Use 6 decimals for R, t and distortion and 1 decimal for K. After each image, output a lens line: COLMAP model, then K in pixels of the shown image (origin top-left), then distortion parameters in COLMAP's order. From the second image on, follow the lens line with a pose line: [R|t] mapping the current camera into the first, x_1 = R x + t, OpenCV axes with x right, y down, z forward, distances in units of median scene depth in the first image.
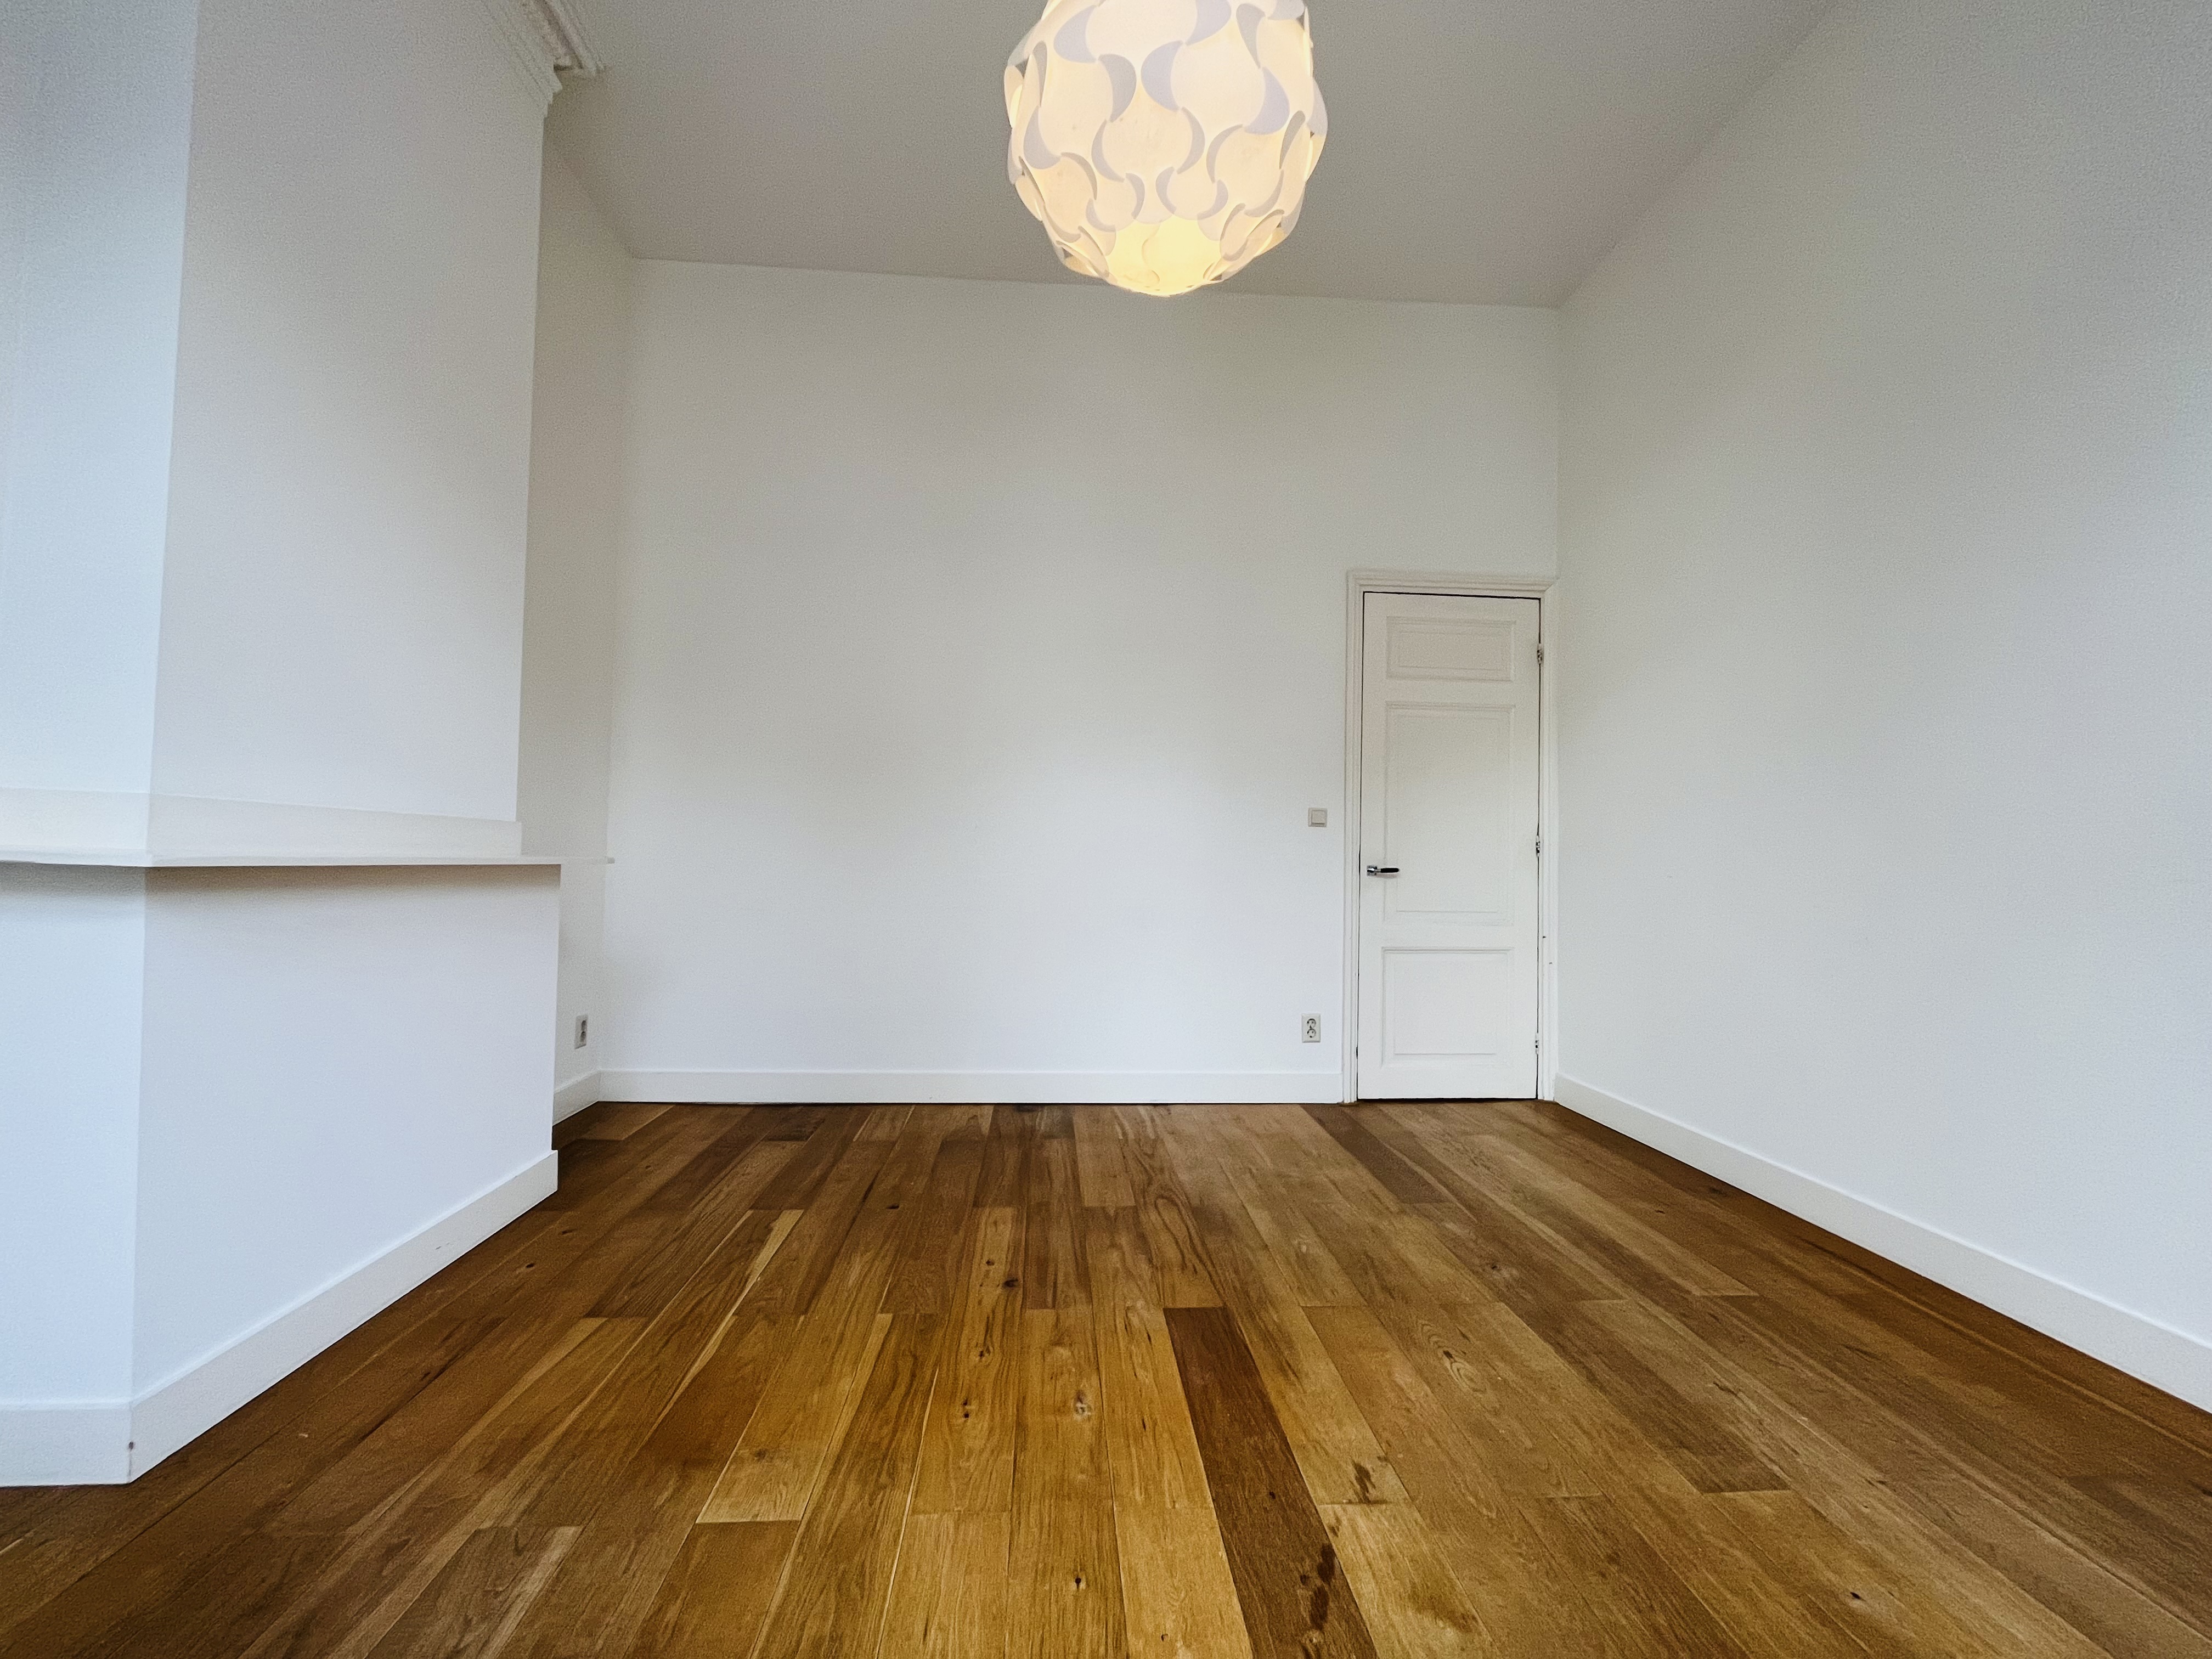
lens RADIAL K [[891.4, 0, 1106.0], [0, 891.4, 834.4], [0, 0, 1]] dist [-0.006849, 0.000540]
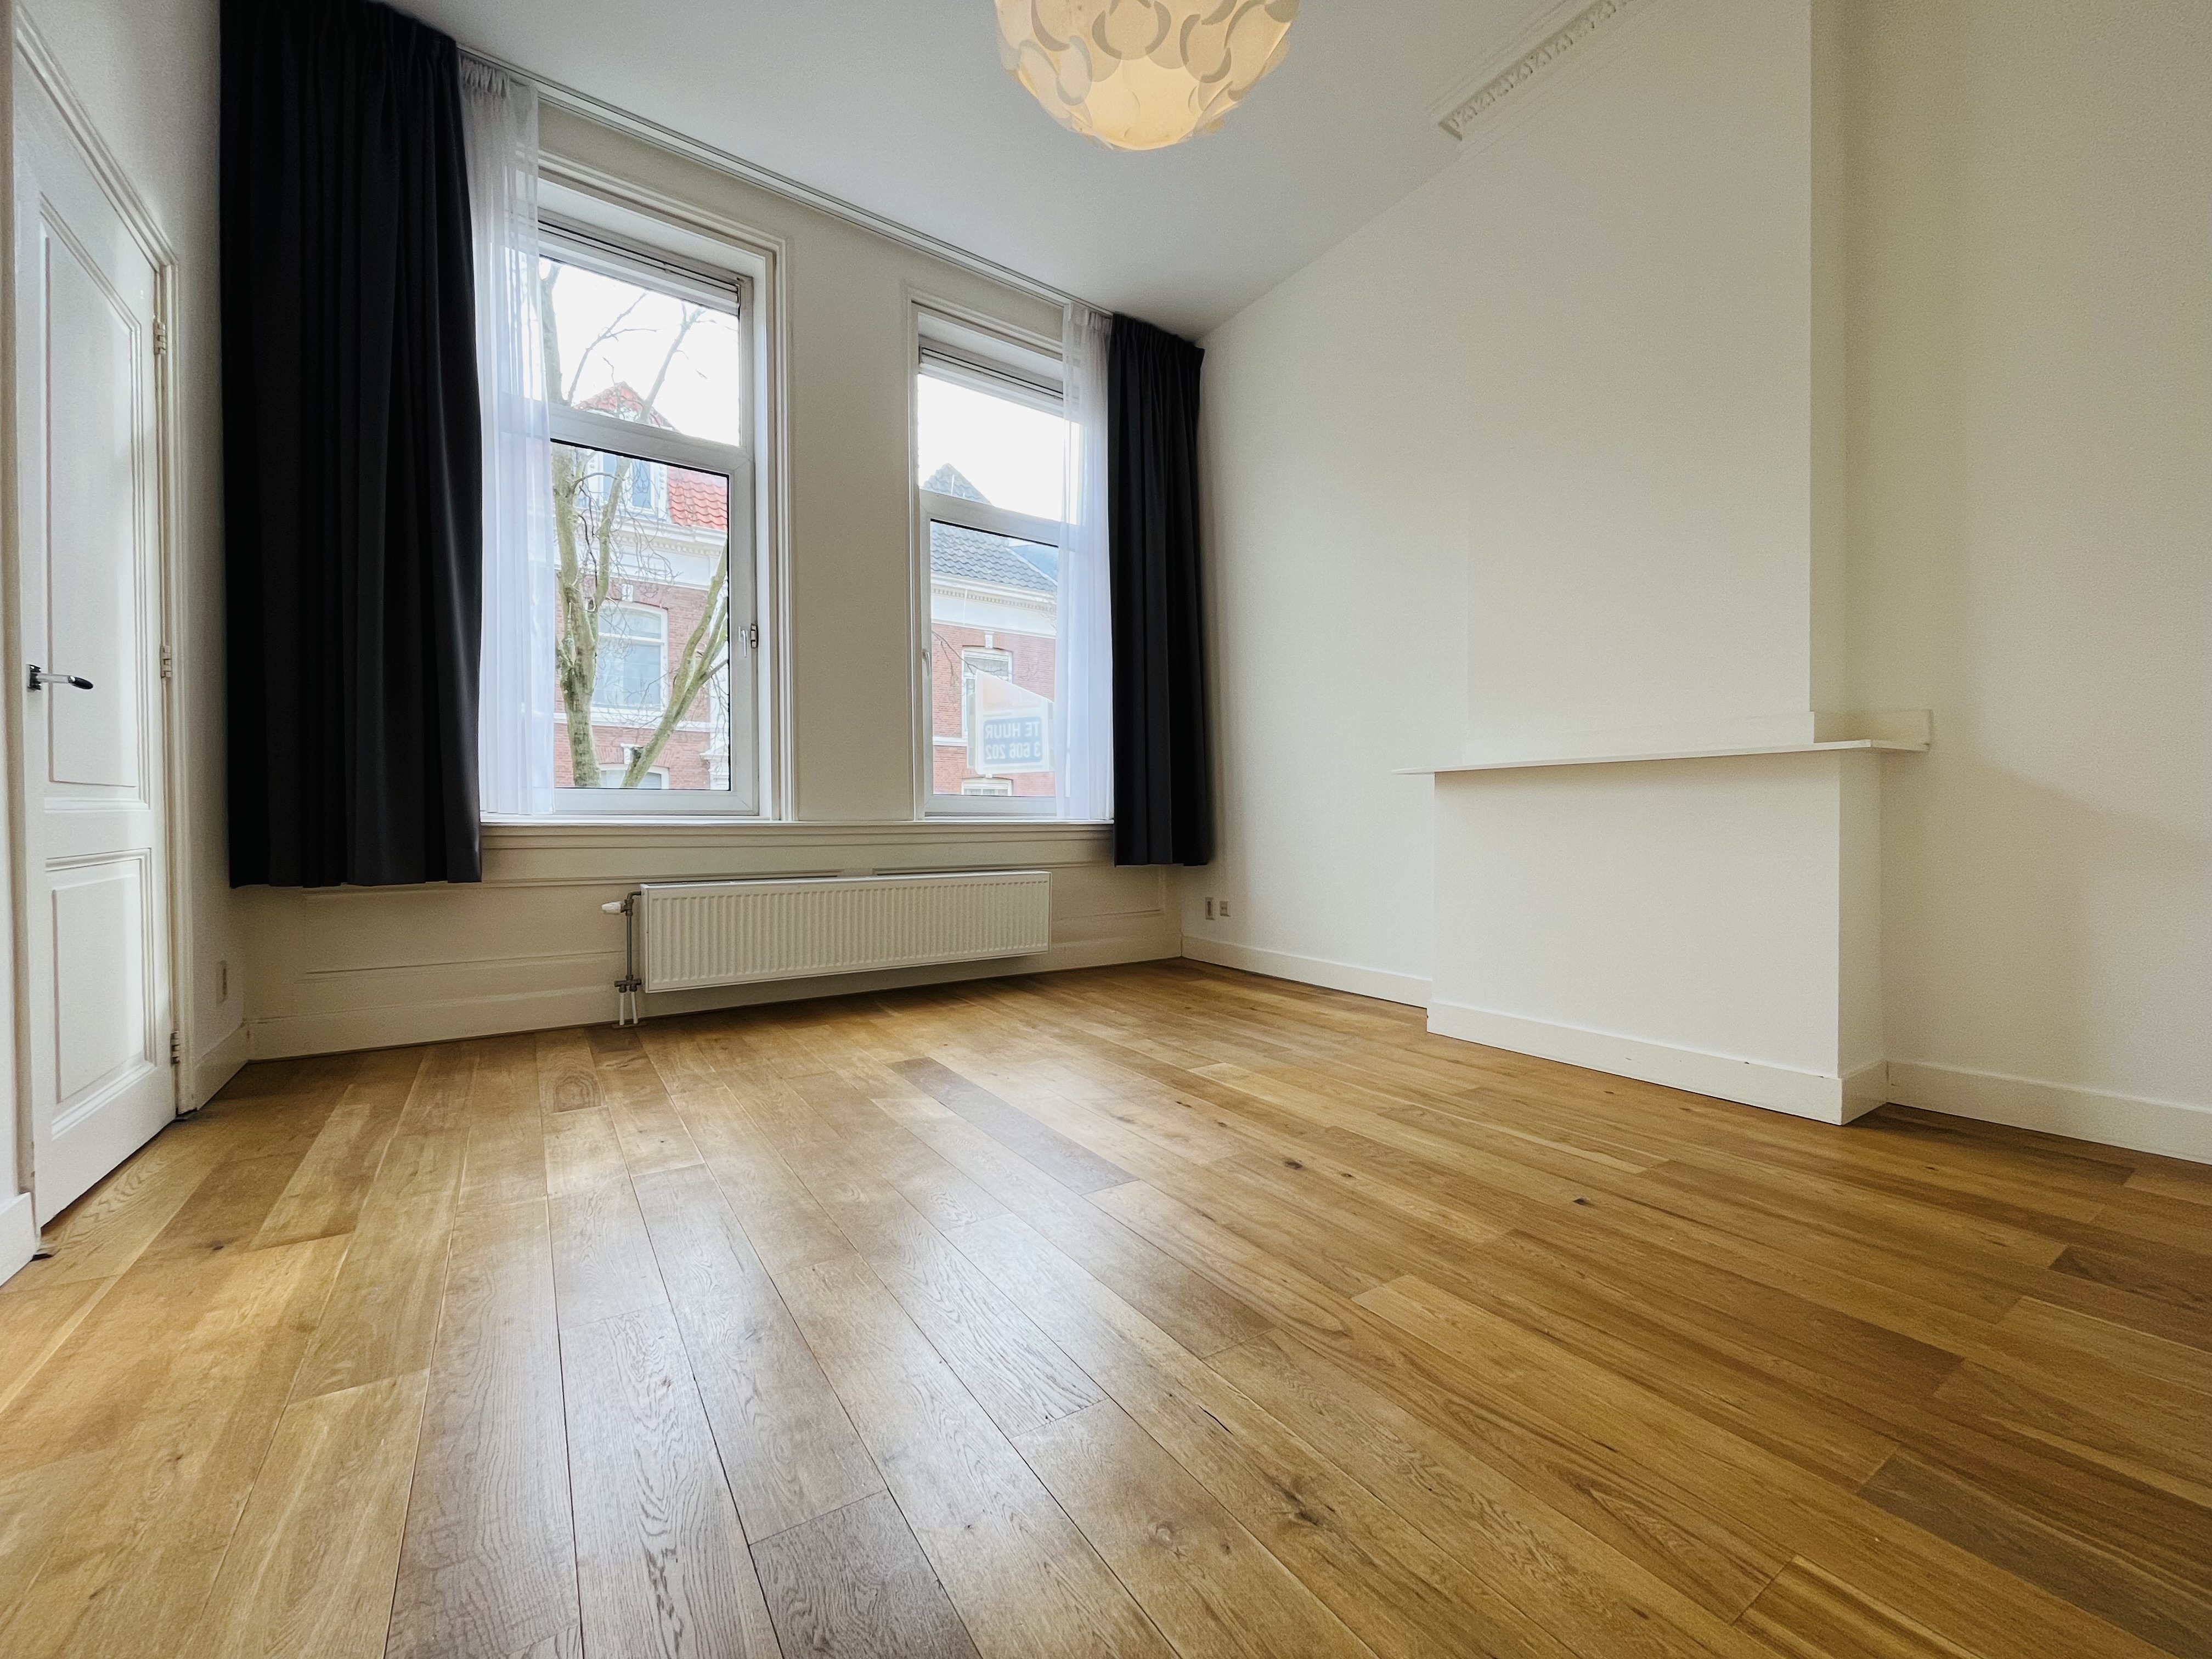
lens RADIAL K [[891.4, 0, 1110.0], [0, 891.4, 830.4], [0, 0, 1]] dist [-0.006849, 0.000540]
pose [[-0.866526, -0.014895, -0.498910, 0.447945], [-0.003792, 0.999722, -0.023262, 0.134083], [0.499118, -0.018265, -0.866342, 1.415593]]
